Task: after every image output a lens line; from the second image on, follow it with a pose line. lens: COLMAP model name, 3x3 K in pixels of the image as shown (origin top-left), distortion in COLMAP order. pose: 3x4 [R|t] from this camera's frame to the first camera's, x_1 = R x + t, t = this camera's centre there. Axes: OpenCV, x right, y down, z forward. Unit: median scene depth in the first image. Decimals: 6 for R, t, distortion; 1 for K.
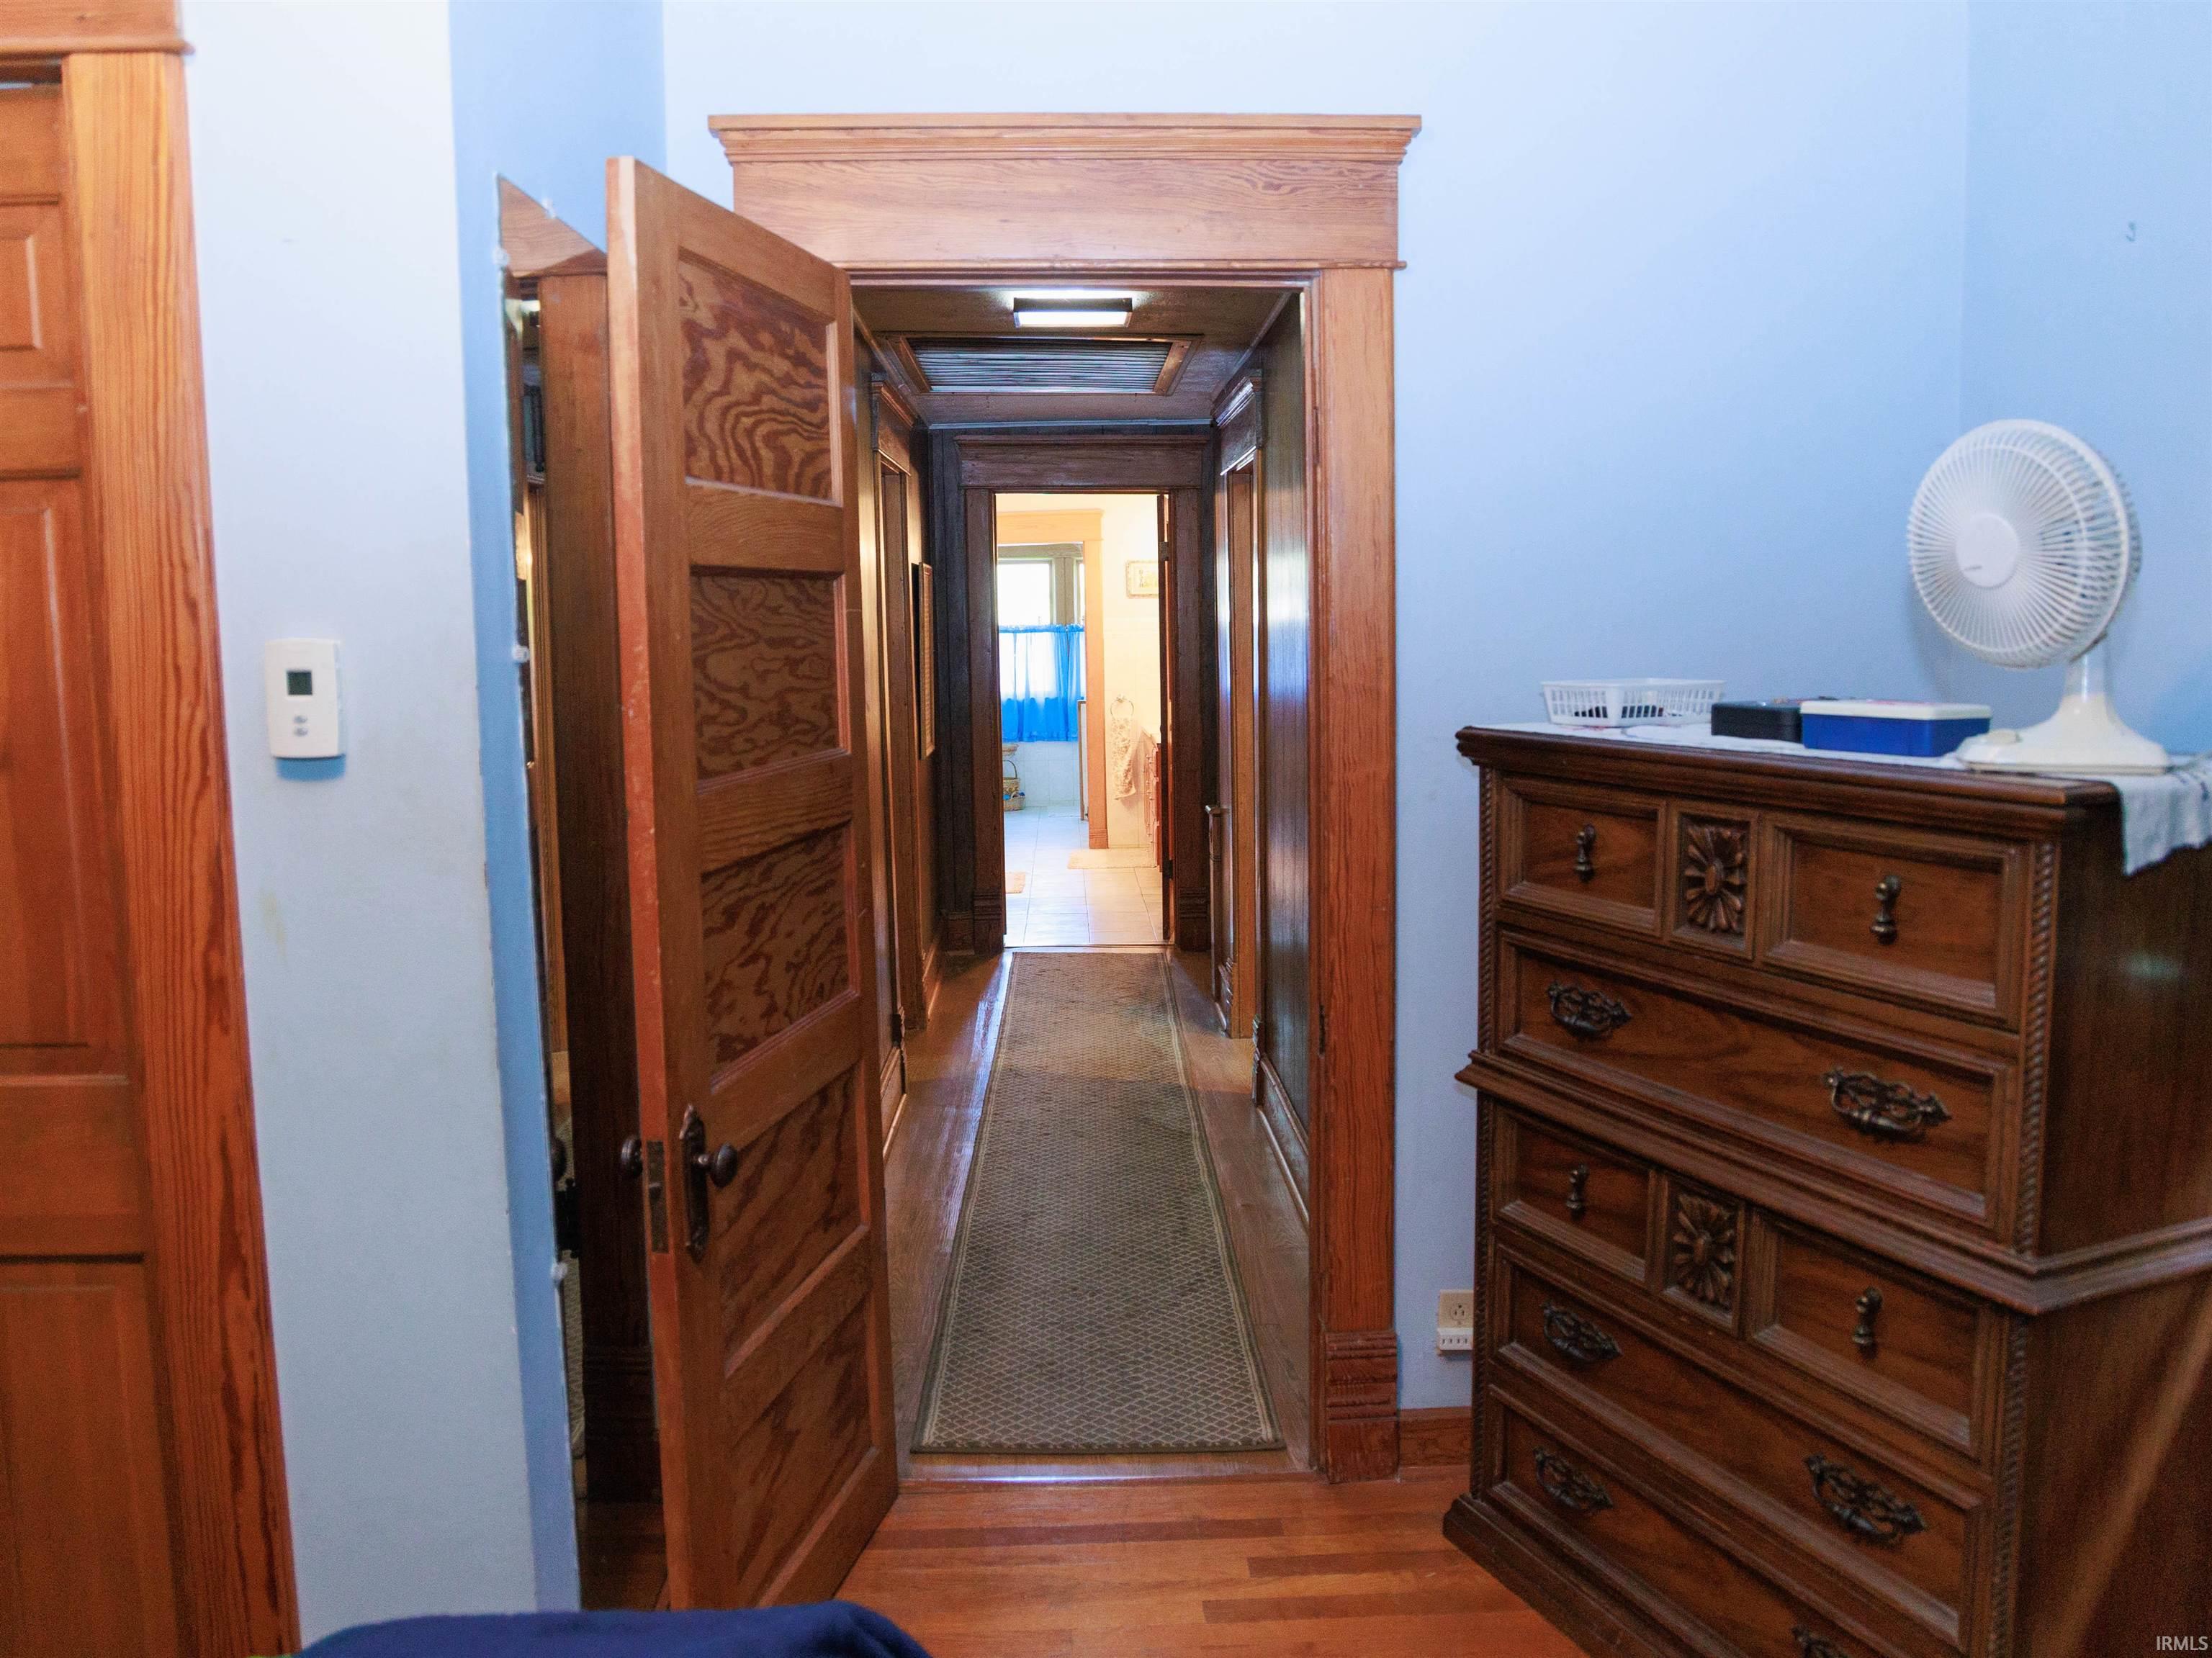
lens RADIAL K [[1641.0, 0, 1113.5], [0, 1641.0, 819.2], [0, 0, 1]] dist [0.136483, -0.077611]
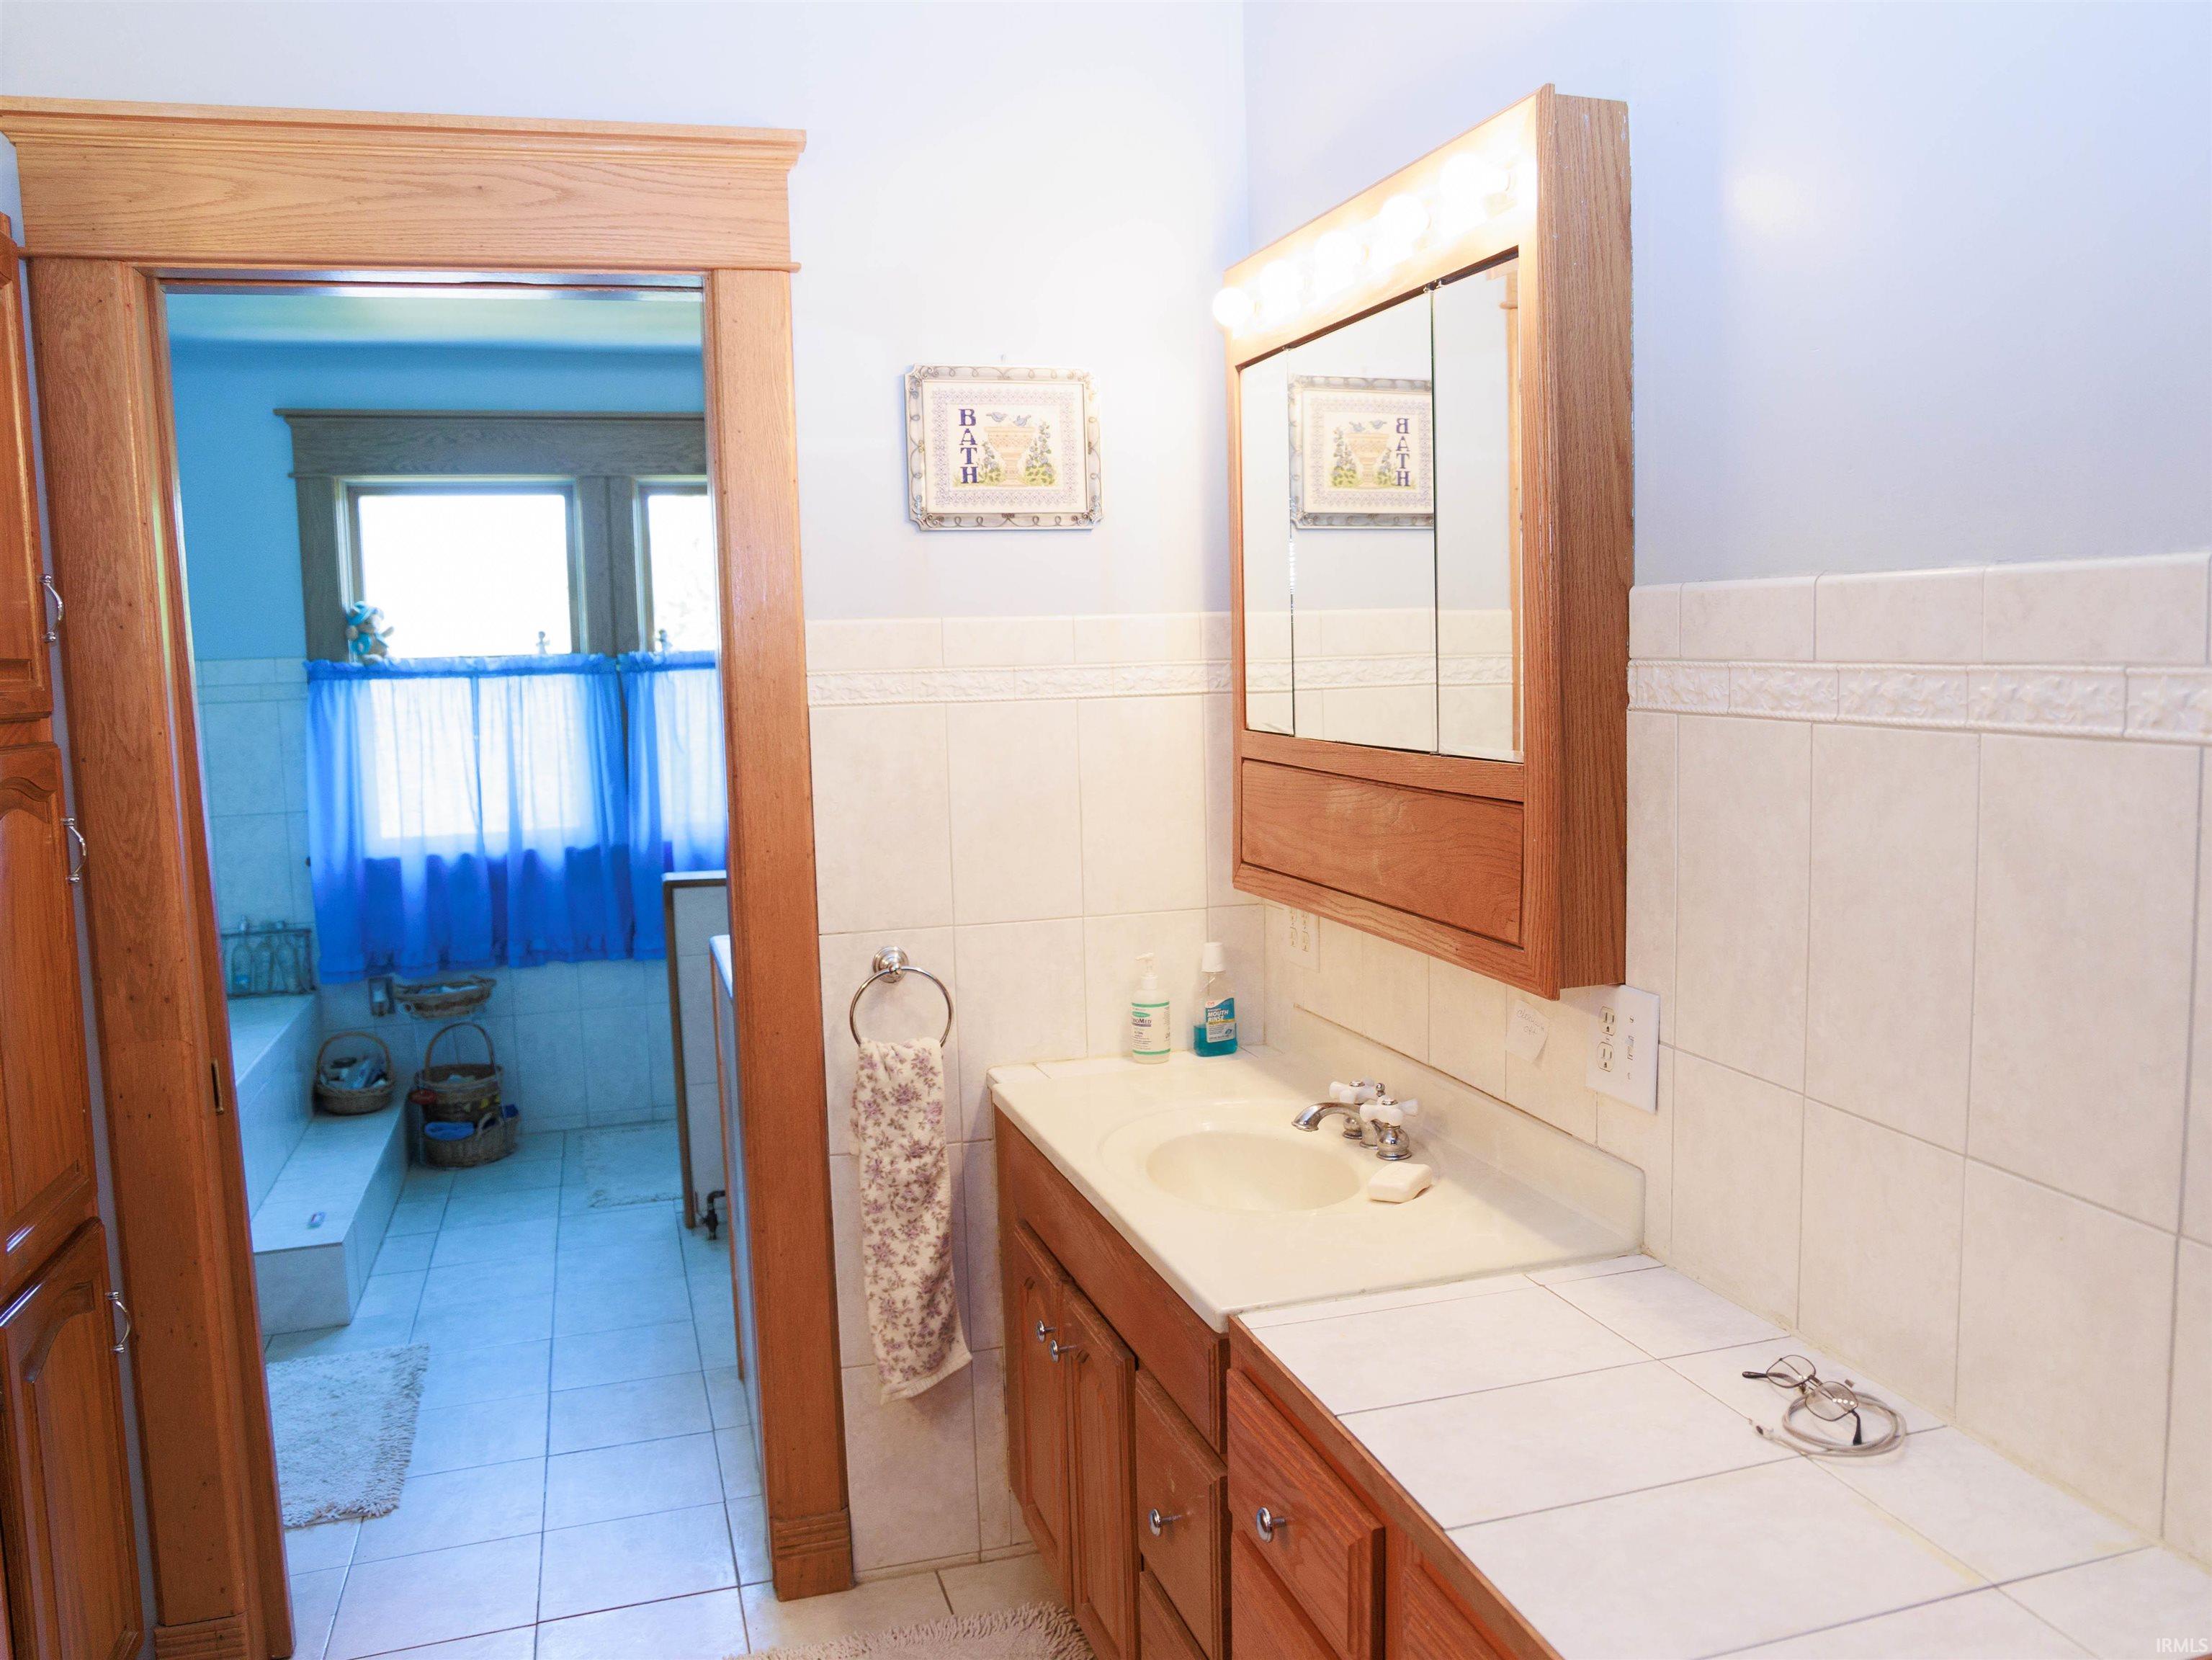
lens RADIAL K [[1699.9, 0, 1102.8], [0, 1699.9, 821.6], [0, 0, 1]] dist [0.006725, 0.005513]
pose [[0.967045, -0.040467, 0.251370, -0.021489], [0.044506, 0.998955, -0.010399, -0.074131], [-0.250686, 0.021243, 0.967835, 0.625247]]
